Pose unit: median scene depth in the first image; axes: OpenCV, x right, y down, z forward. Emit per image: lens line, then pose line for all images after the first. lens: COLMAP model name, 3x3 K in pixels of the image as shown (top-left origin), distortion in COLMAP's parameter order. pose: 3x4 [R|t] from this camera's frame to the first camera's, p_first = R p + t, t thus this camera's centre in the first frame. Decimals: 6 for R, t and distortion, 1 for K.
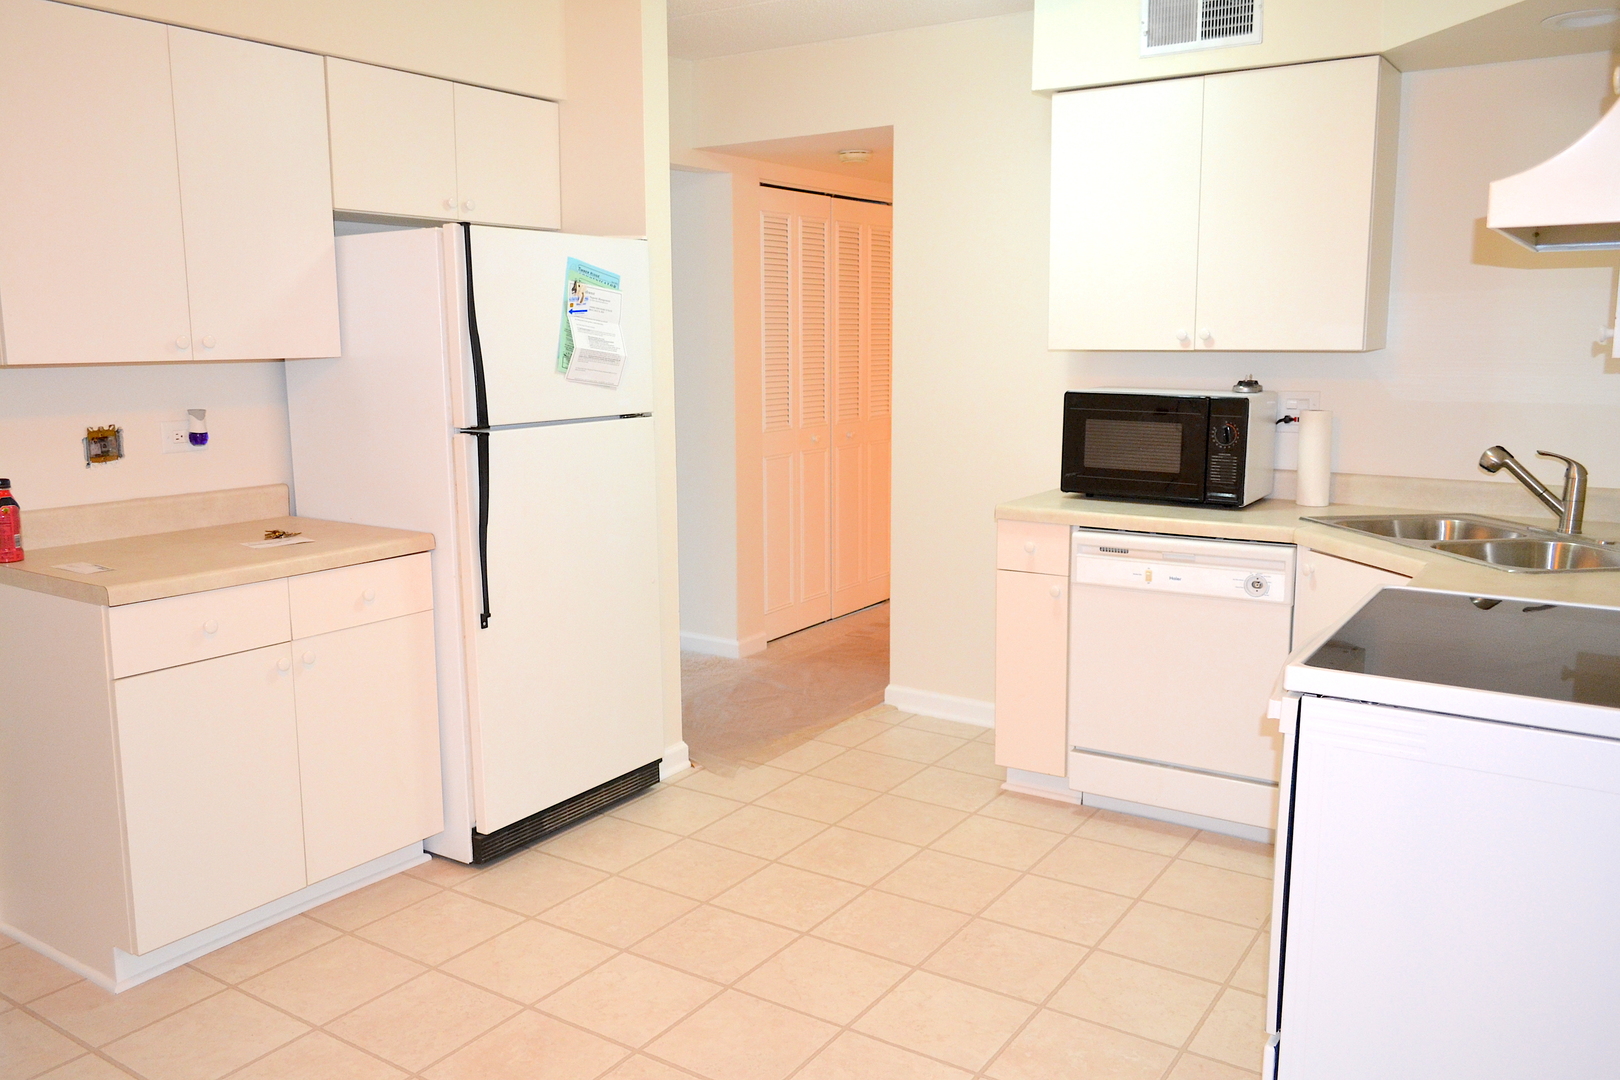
lens RADIAL K [[1283.5, 0, 803.3], [0, 1283.5, 539.2], [0, 0, 1]] dist [0.004377, -0.009755]
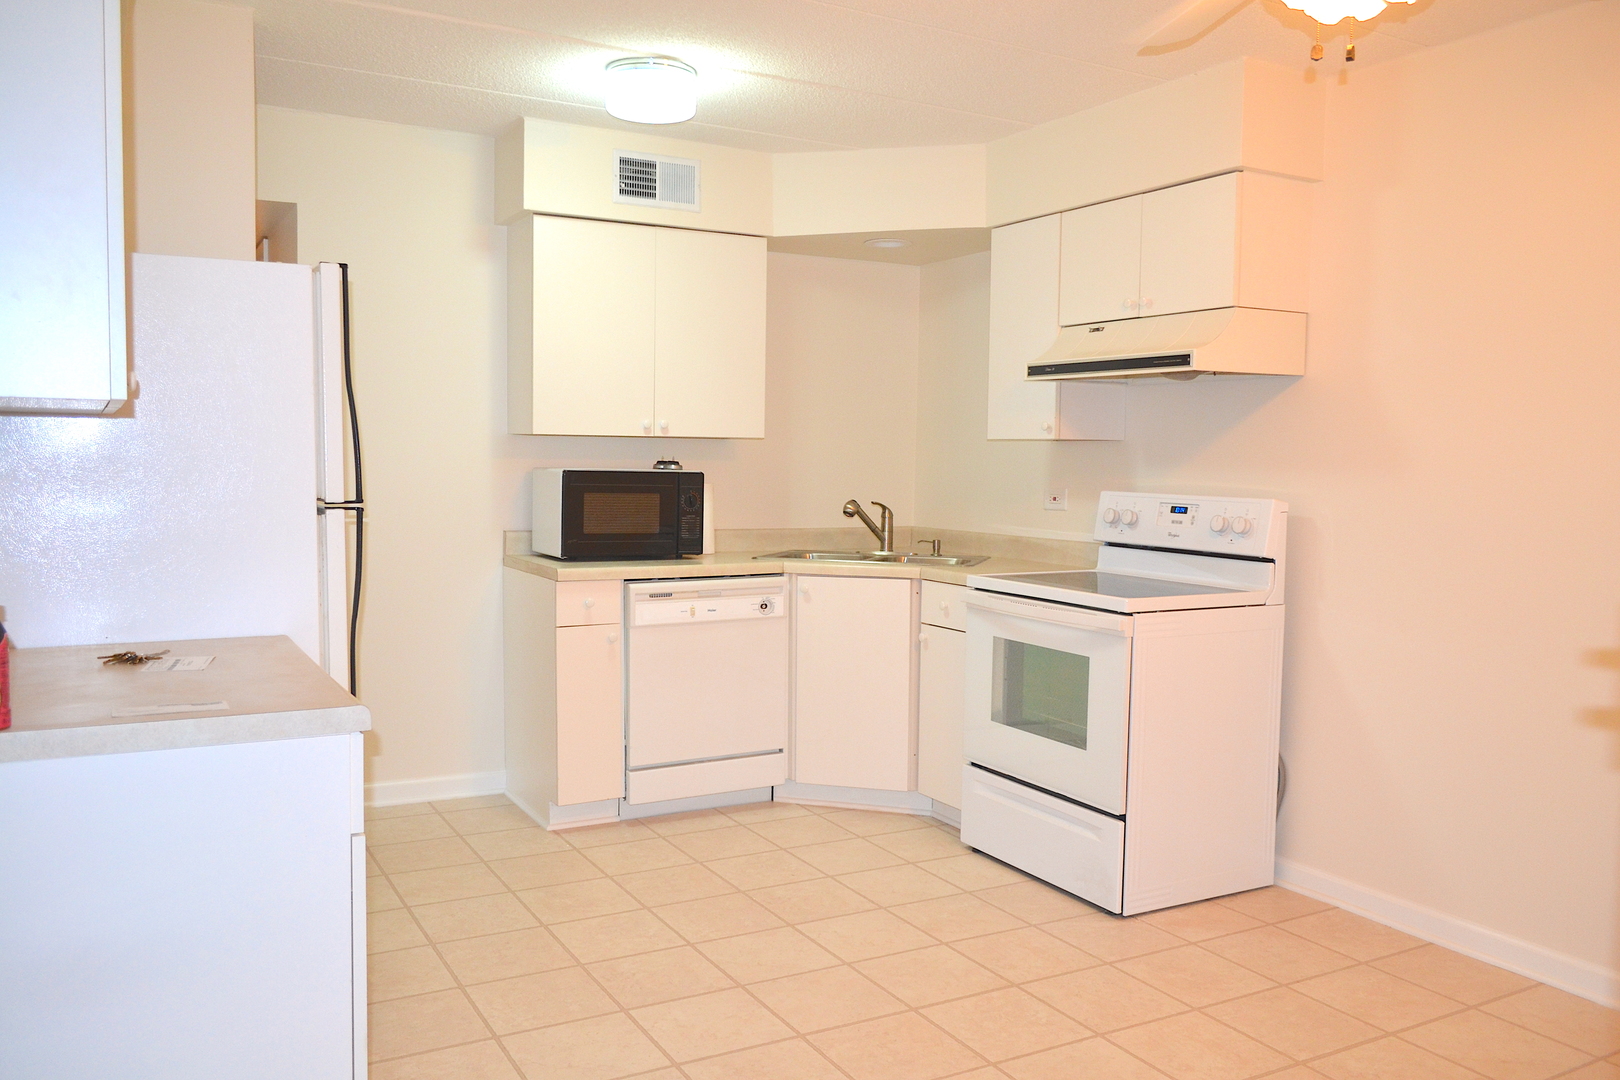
lens RADIAL K [[1283.5, 0, 803.0], [0, 1283.5, 541.5], [0, 0, 1]] dist [0.004377, -0.009755]
pose [[0.456352, -0.048343, 0.888485, -0.780594], [0.128172, 0.991681, -0.011875, -0.010427], [-0.880520, 0.119298, 0.458751, 0.307206]]
